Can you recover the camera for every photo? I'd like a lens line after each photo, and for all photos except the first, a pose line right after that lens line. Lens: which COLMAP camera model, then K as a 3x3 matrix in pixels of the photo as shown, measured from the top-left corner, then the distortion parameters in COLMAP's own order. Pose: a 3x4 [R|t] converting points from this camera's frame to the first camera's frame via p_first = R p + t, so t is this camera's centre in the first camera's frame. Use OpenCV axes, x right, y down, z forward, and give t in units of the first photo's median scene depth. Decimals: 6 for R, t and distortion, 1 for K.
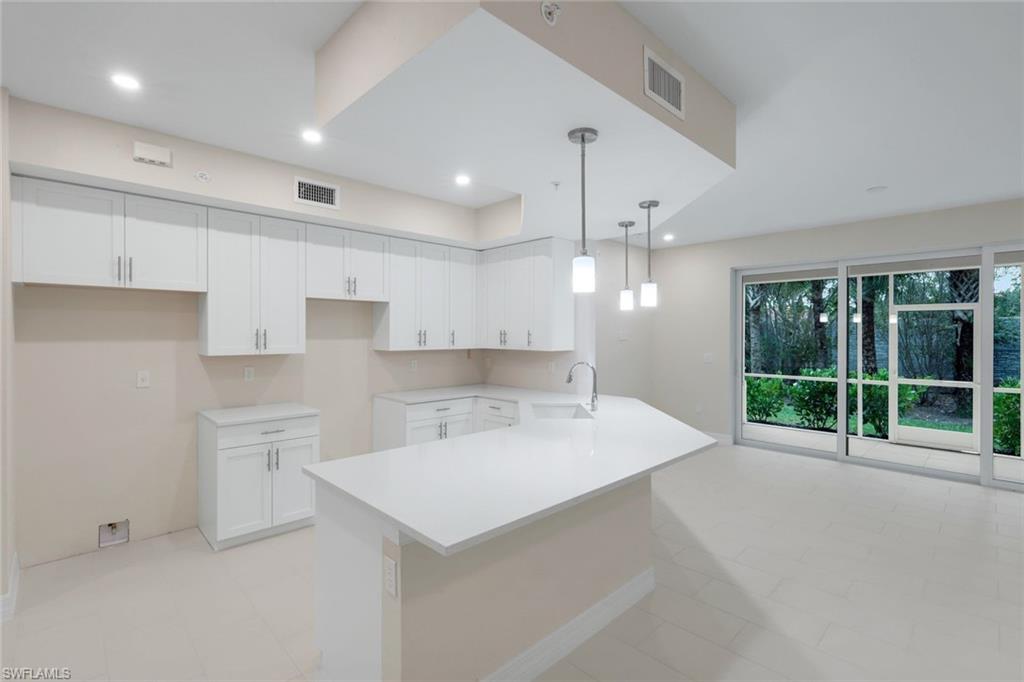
lens RADIAL K [[470.0, 0, 510.1], [0, 470.0, 336.9], [0, 0, 1]] dist [0.000256, 0.000120]
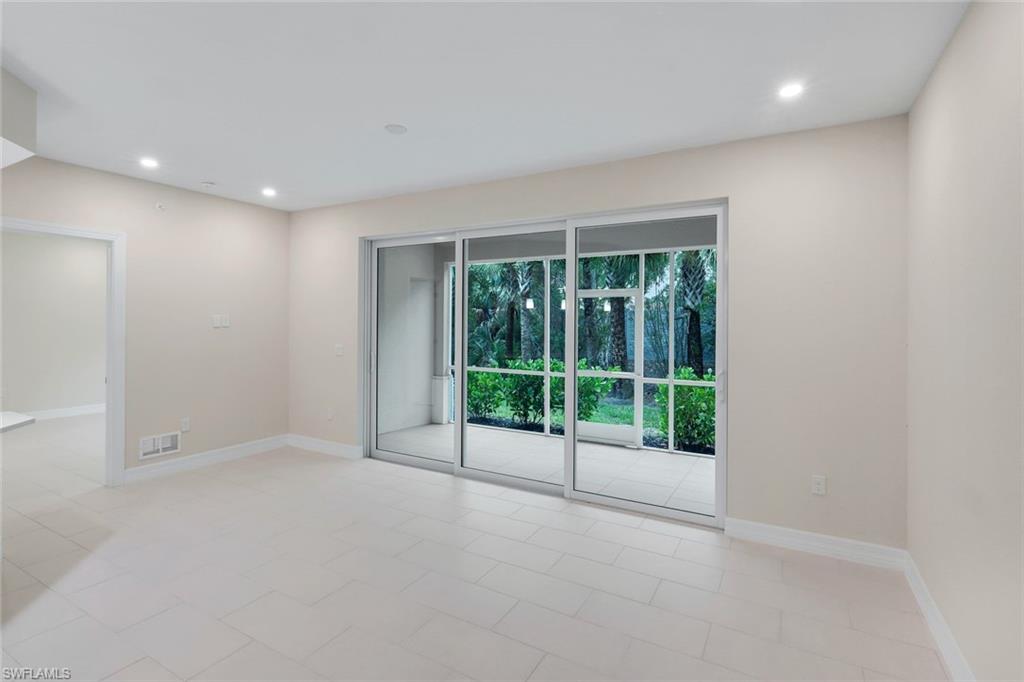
lens RADIAL K [[490.1, 0, 514.6], [0, 490.1, 324.6], [0, 0, 1]] dist [-0.000662, -0.000110]
pose [[0.959107, 0.004773, 0.283004, 0.680133], [-0.005135, 0.999987, 0.000537, -0.000329], [-0.282998, -0.001968, 0.959119, 0.173510]]
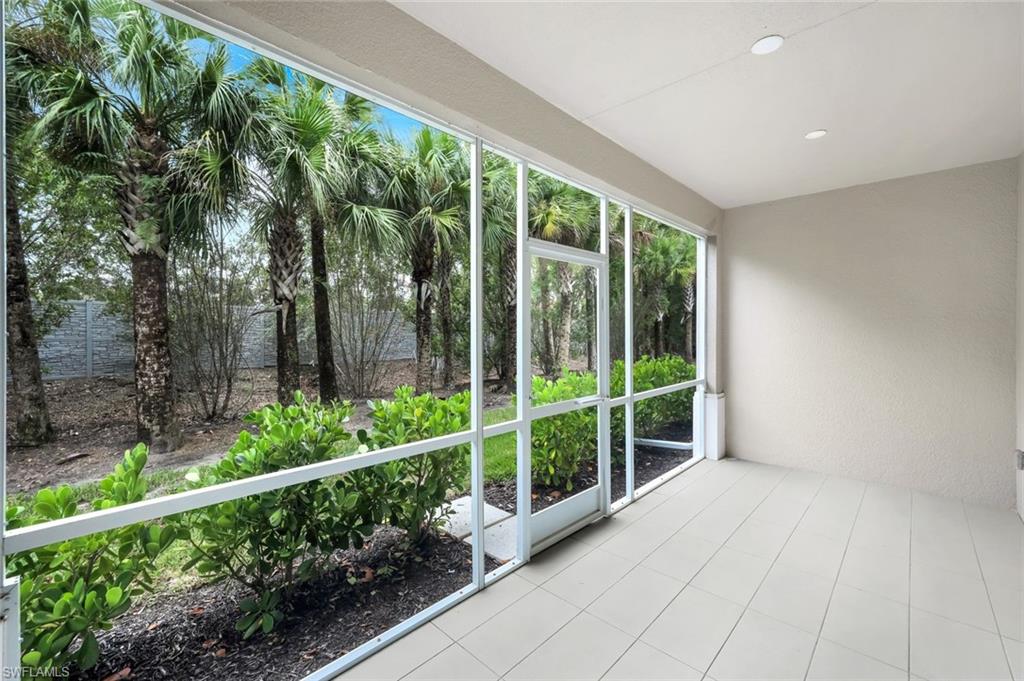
lens RADIAL K [[421.6, 0, 509.6], [0, 421.6, 335.7], [0, 0, 1]] dist [0.000921, 0.000097]
pose [[-0.029797, -0.016601, 0.999418, 0.682485], [0.000501, 0.999862, 0.016623, 0.025163], [-0.999556, 0.000996, -0.029785, 1.611722]]
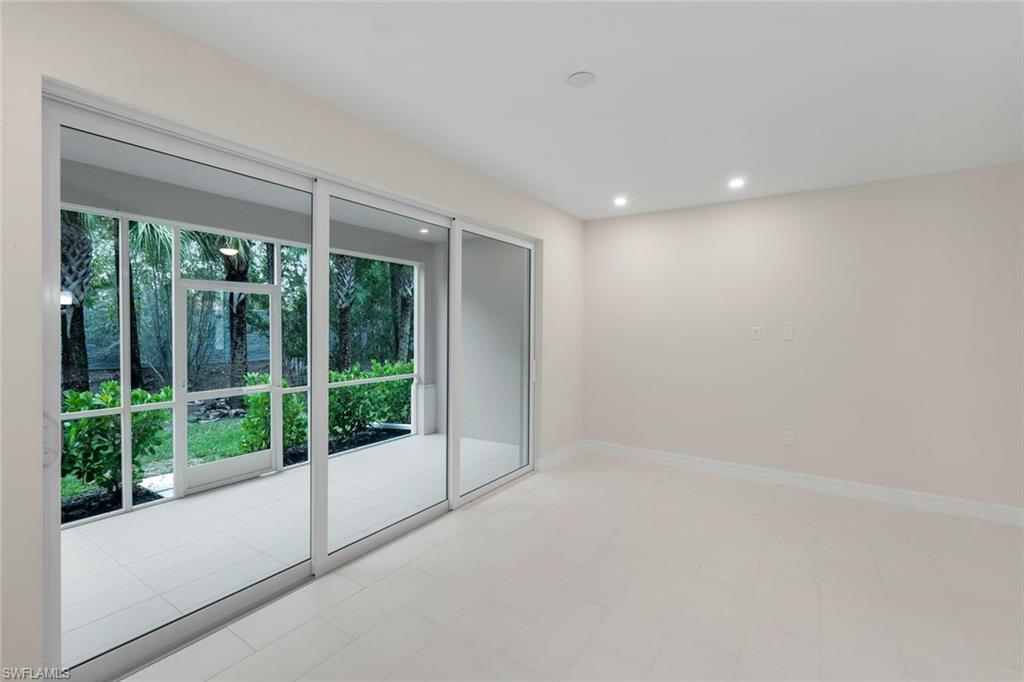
lens RADIAL K [[448.5, 0, 507.0], [0, 448.5, 331.1], [0, 0, 1]] dist [-0.000388, -0.000134]
pose [[-0.214647, -0.011206, 0.976627, 0.225067], [-0.002651, 0.999937, 0.010891, -0.004496], [-0.976688, -0.000251, -0.214664, 1.117537]]
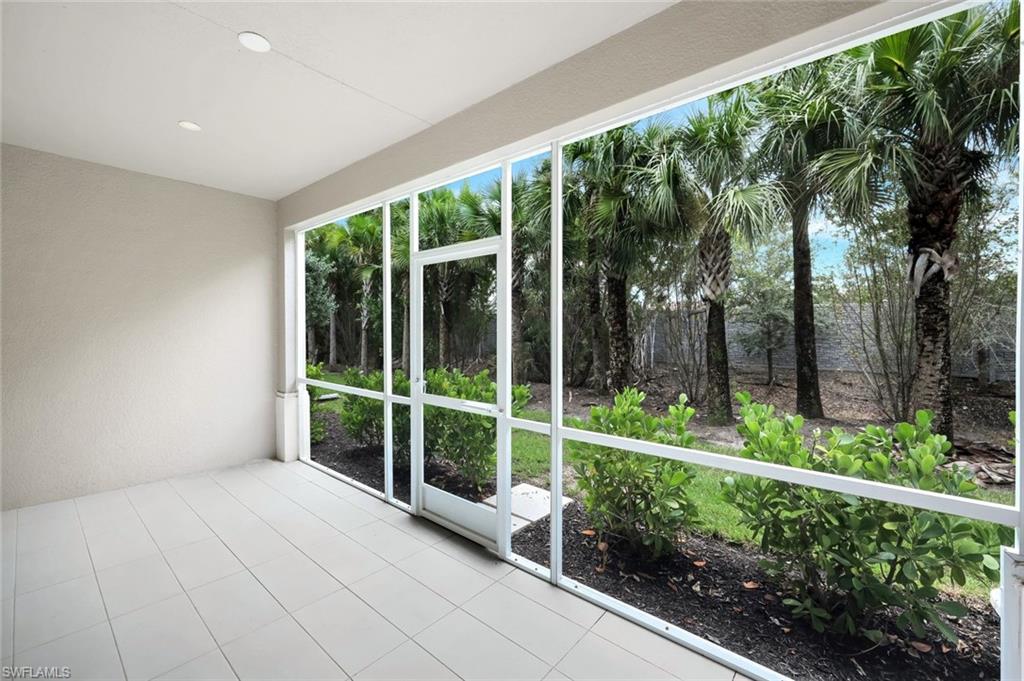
lens RADIAL K [[415.2, 0, 516.2], [0, 415.2, 344.2], [0, 0, 1]] dist [-0.000622, -0.000018]
pose [[0.994990, -0.005944, 0.099795, 1.380549], [0.002348, 0.999345, 0.036118, 0.027752], [-0.099944, -0.035702, 0.994352, 0.833906]]
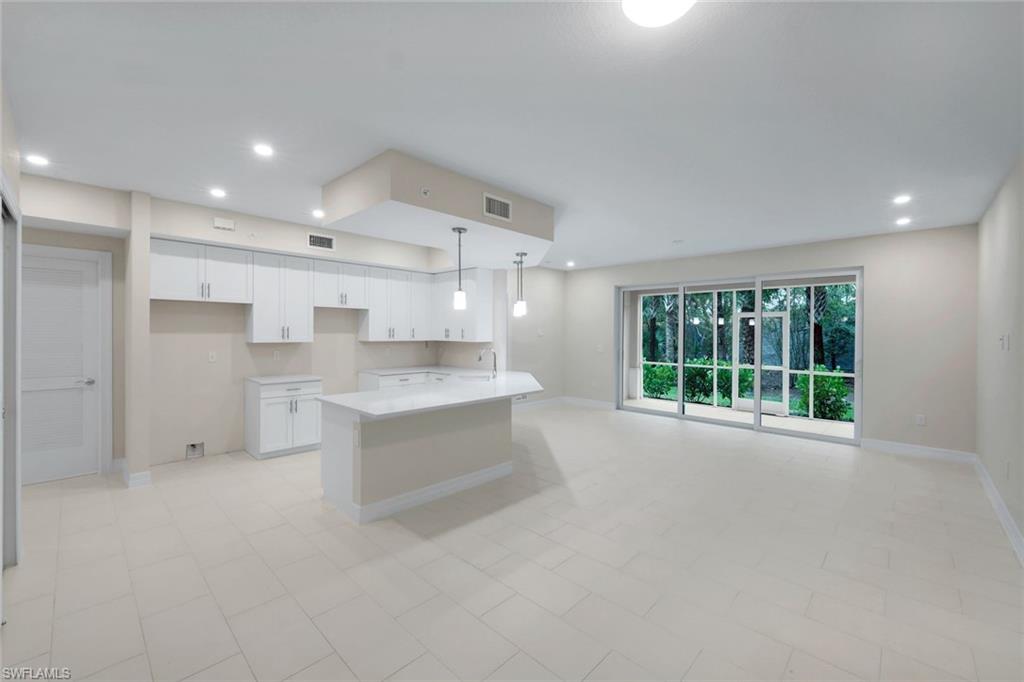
lens RADIAL K [[421.6, 0, 509.6], [0, 421.6, 336.2], [0, 0, 1]] dist [0.000921, 0.000097]
pose [[0.999235, 0.006196, 0.038603, 0.142199], [-0.006356, 0.999972, 0.004008, 0.004537], [-0.038577, -0.004250, 0.999247, -0.371791]]
